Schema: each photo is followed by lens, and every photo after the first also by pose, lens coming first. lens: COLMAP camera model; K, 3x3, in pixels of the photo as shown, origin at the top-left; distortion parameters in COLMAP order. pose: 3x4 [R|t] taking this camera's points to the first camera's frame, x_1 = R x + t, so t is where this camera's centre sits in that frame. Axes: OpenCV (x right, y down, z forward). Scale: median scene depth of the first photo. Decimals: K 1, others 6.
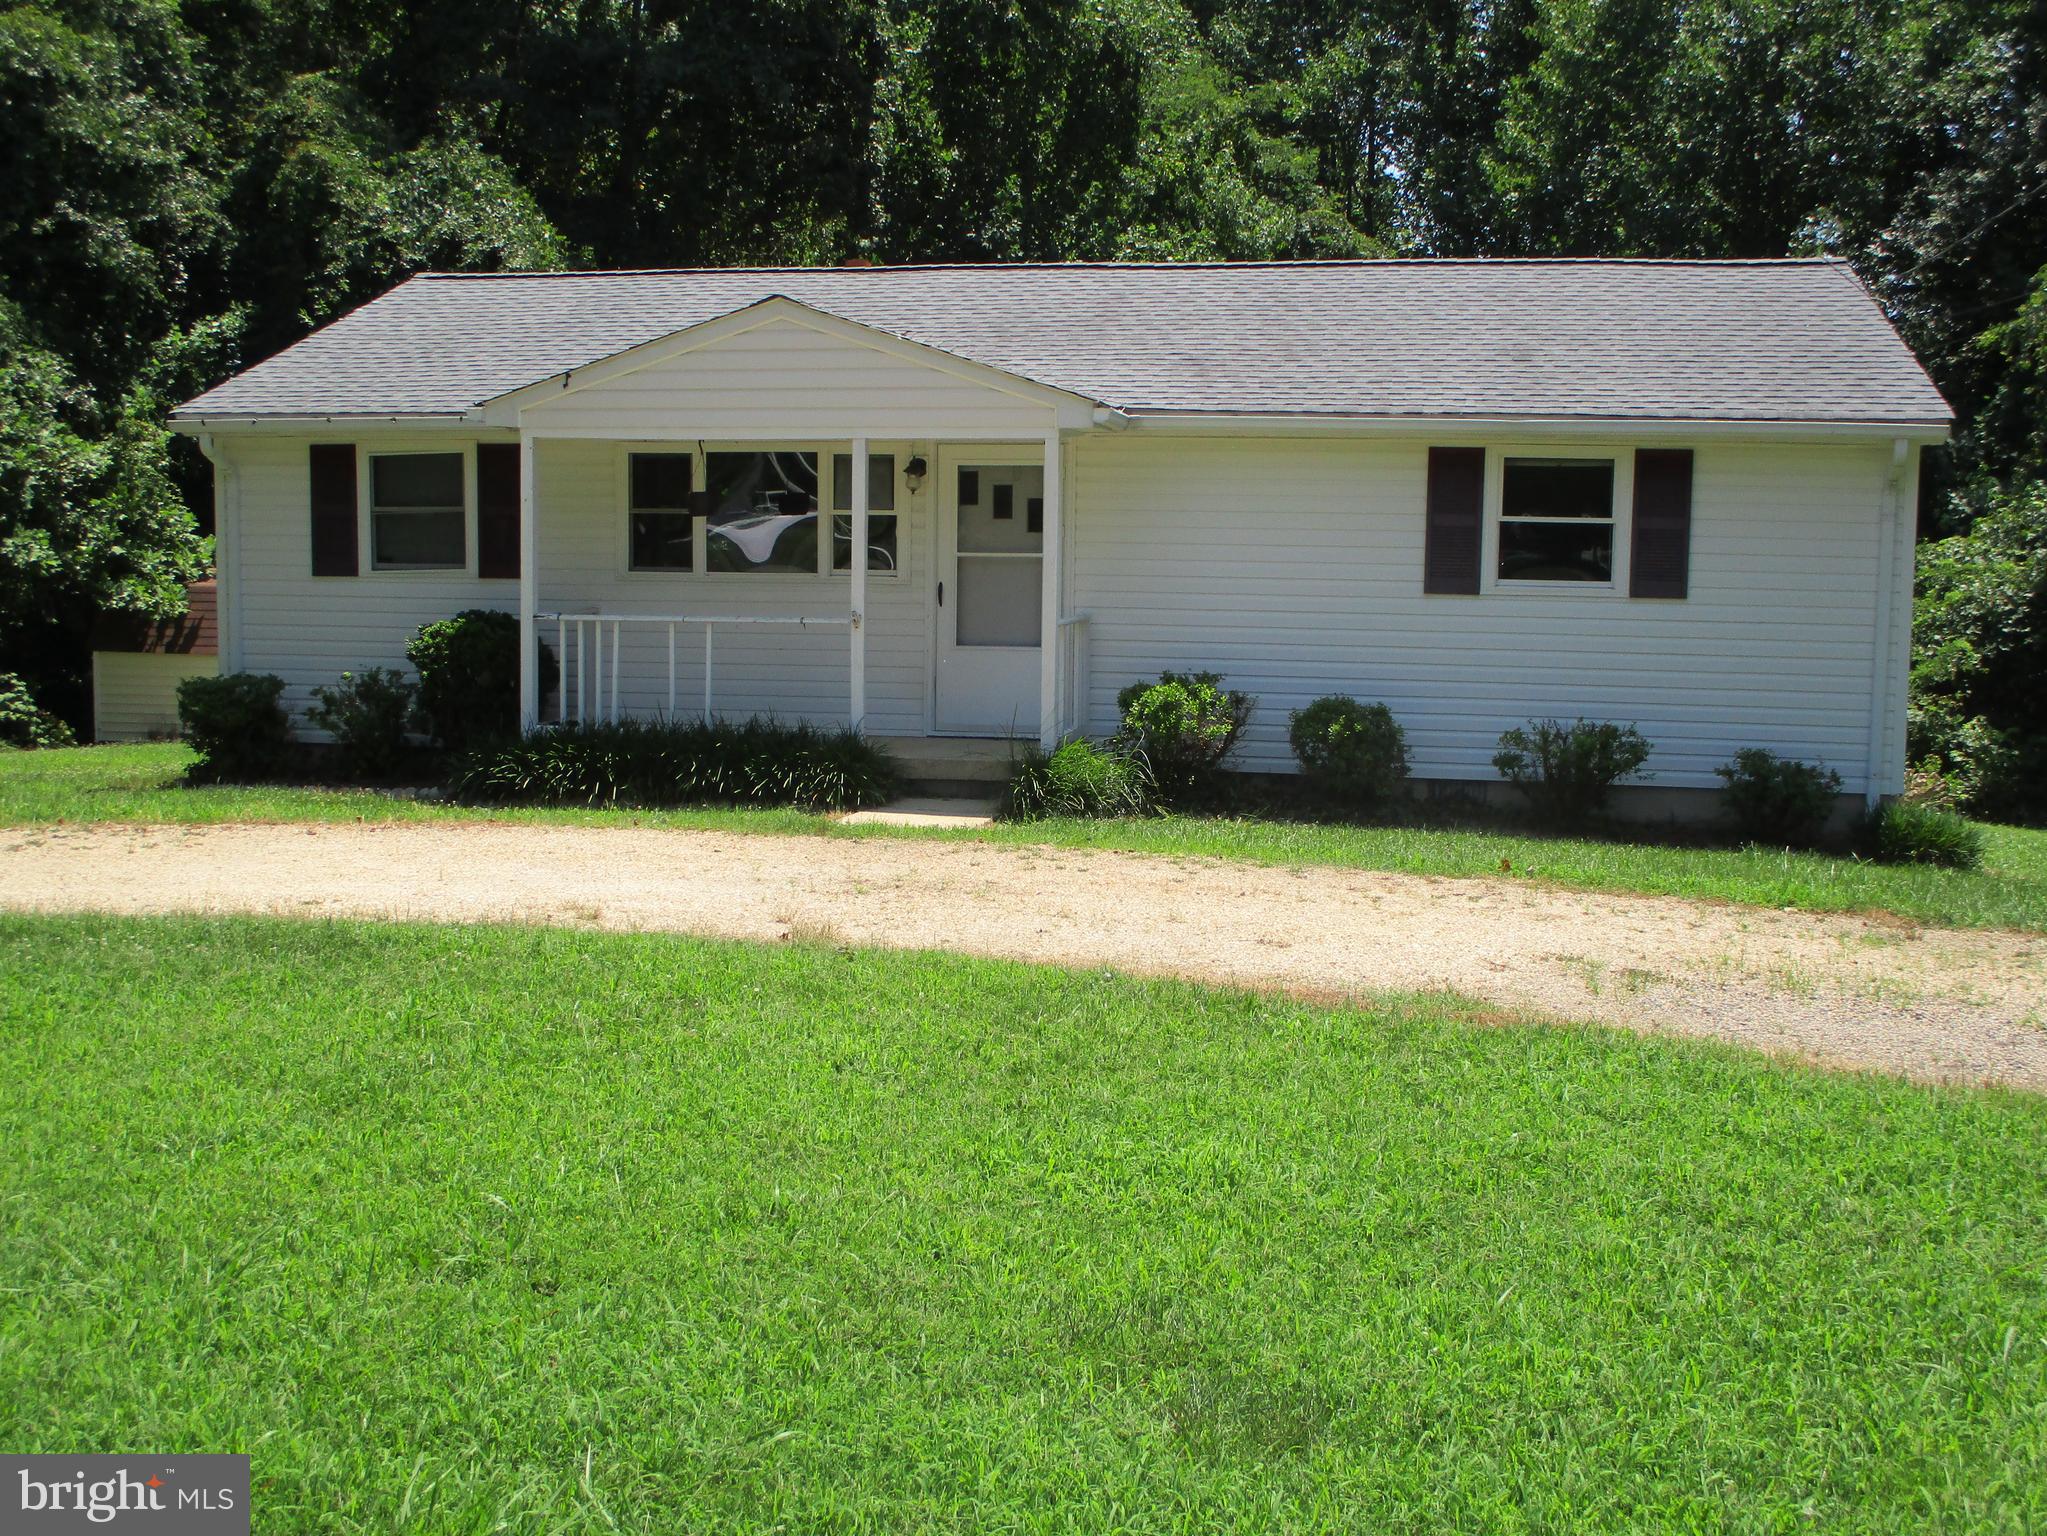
lens RADIAL K [[2181.7, 0, 1022.9], [0, 2181.7, 768.6], [0, 0, 1]] dist [-0.066607, 0.000000]
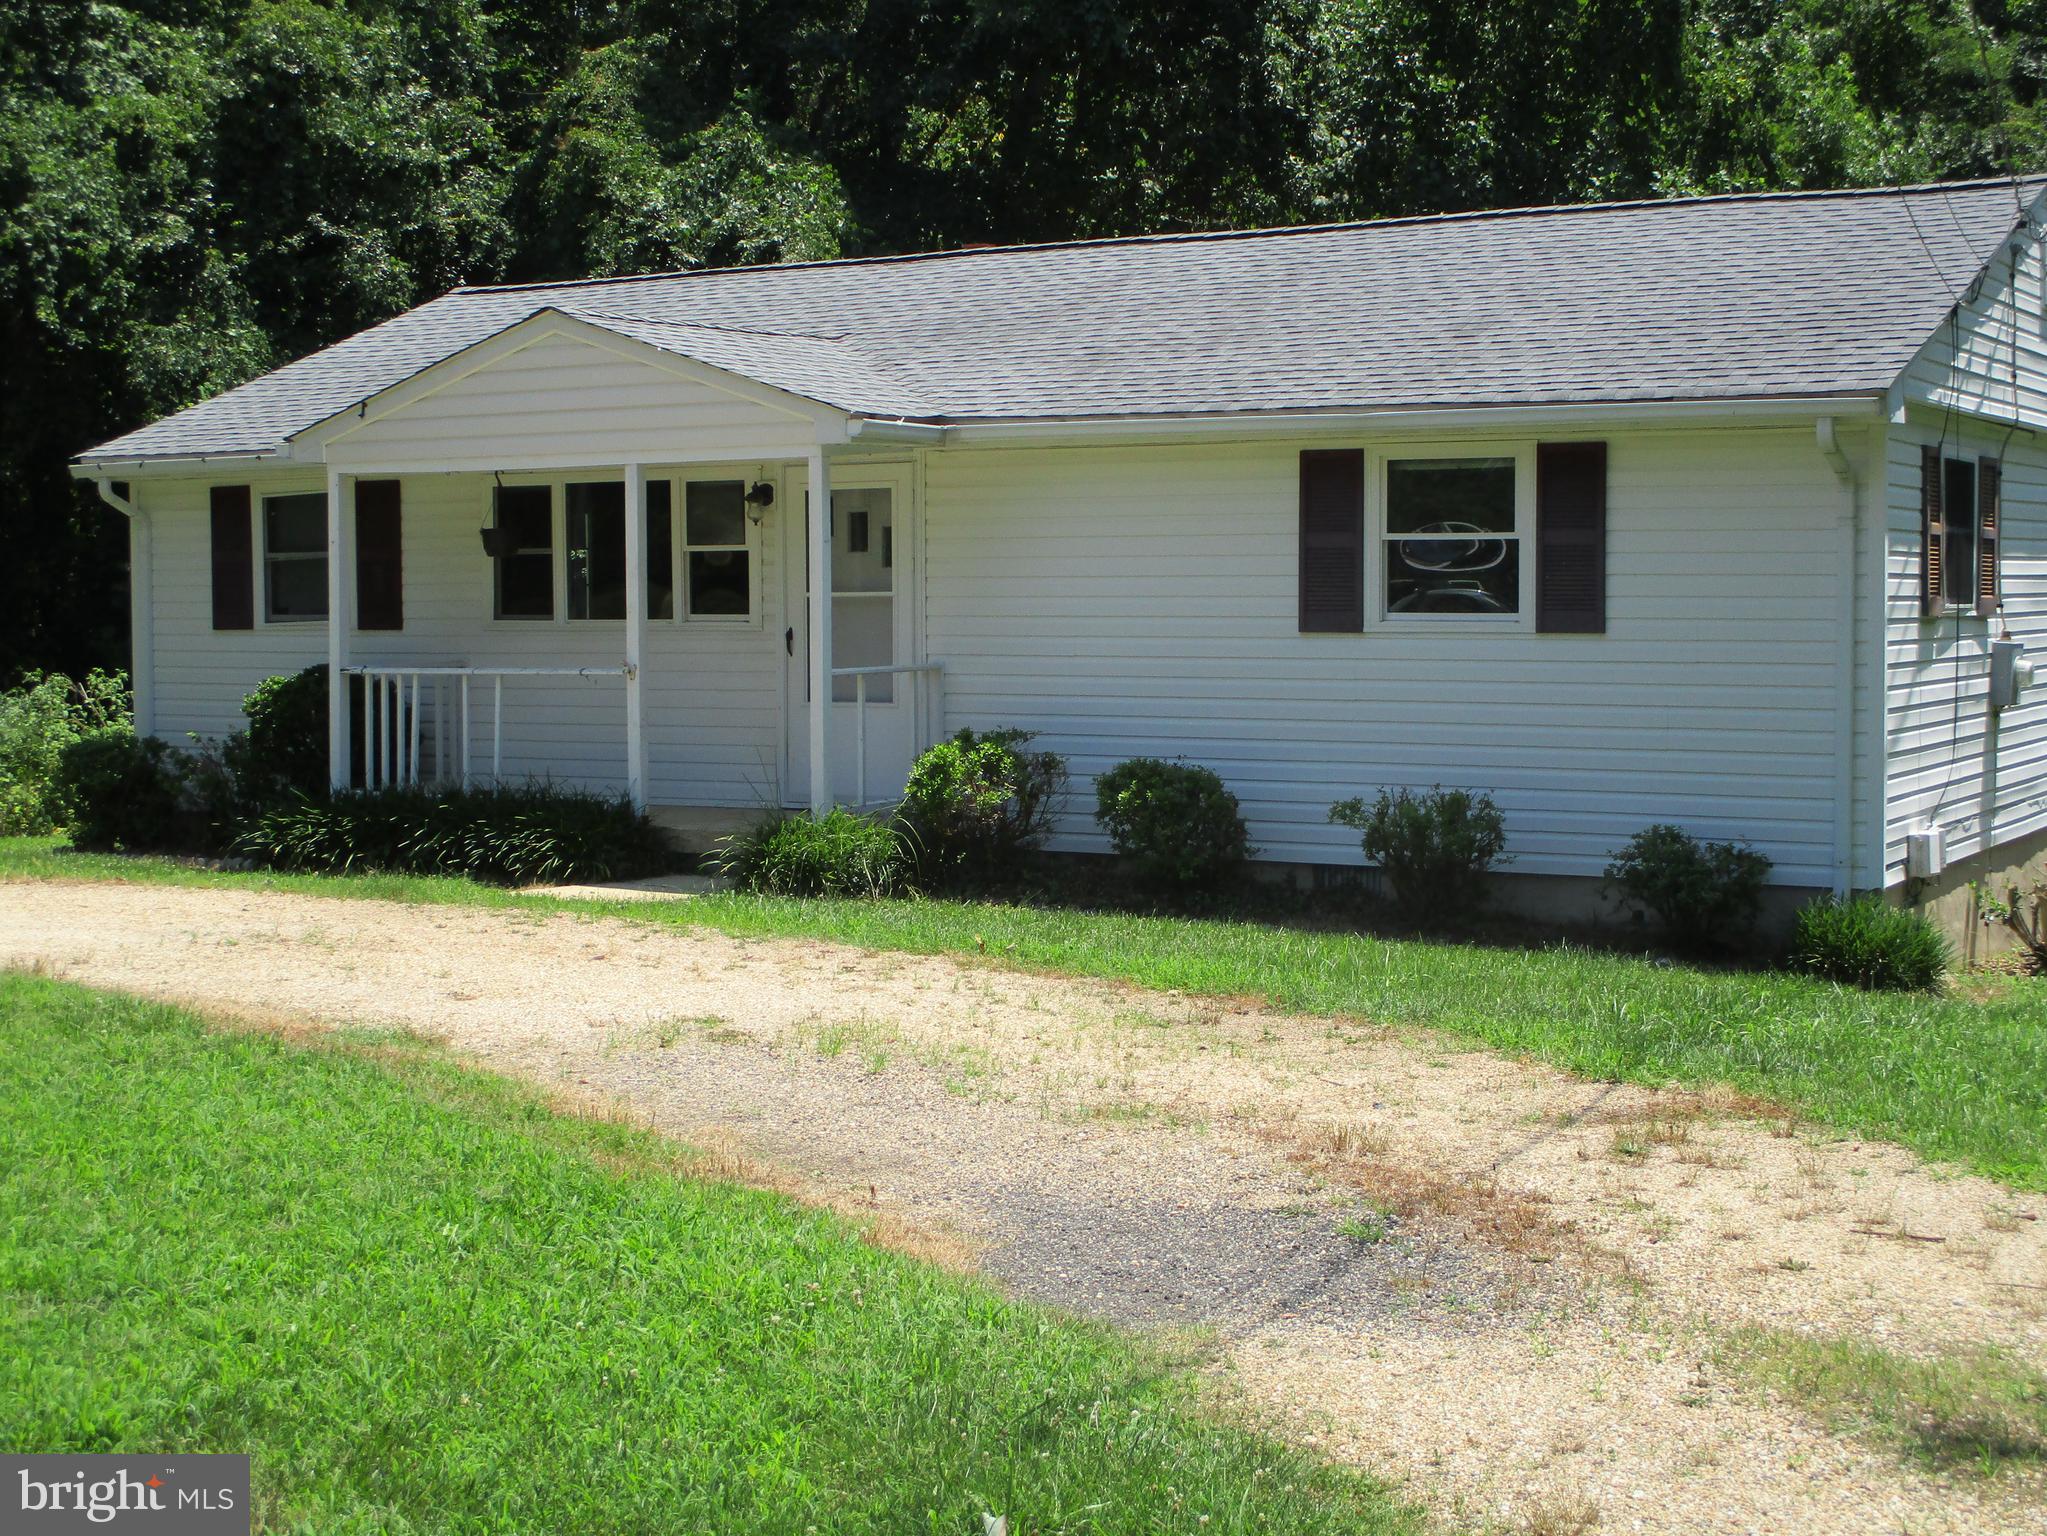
lens RADIAL K [[2962.1, 0, 1023.5], [0, 2962.1, 768.7], [0, 0, 1]] dist [-0.087320, 0.000000]
pose [[0.943606, 0.002284, -0.331063, 0.423281], [-0.017408, 0.998935, -0.042727, 0.017115], [0.330613, 0.046080, 0.942641, -0.056164]]
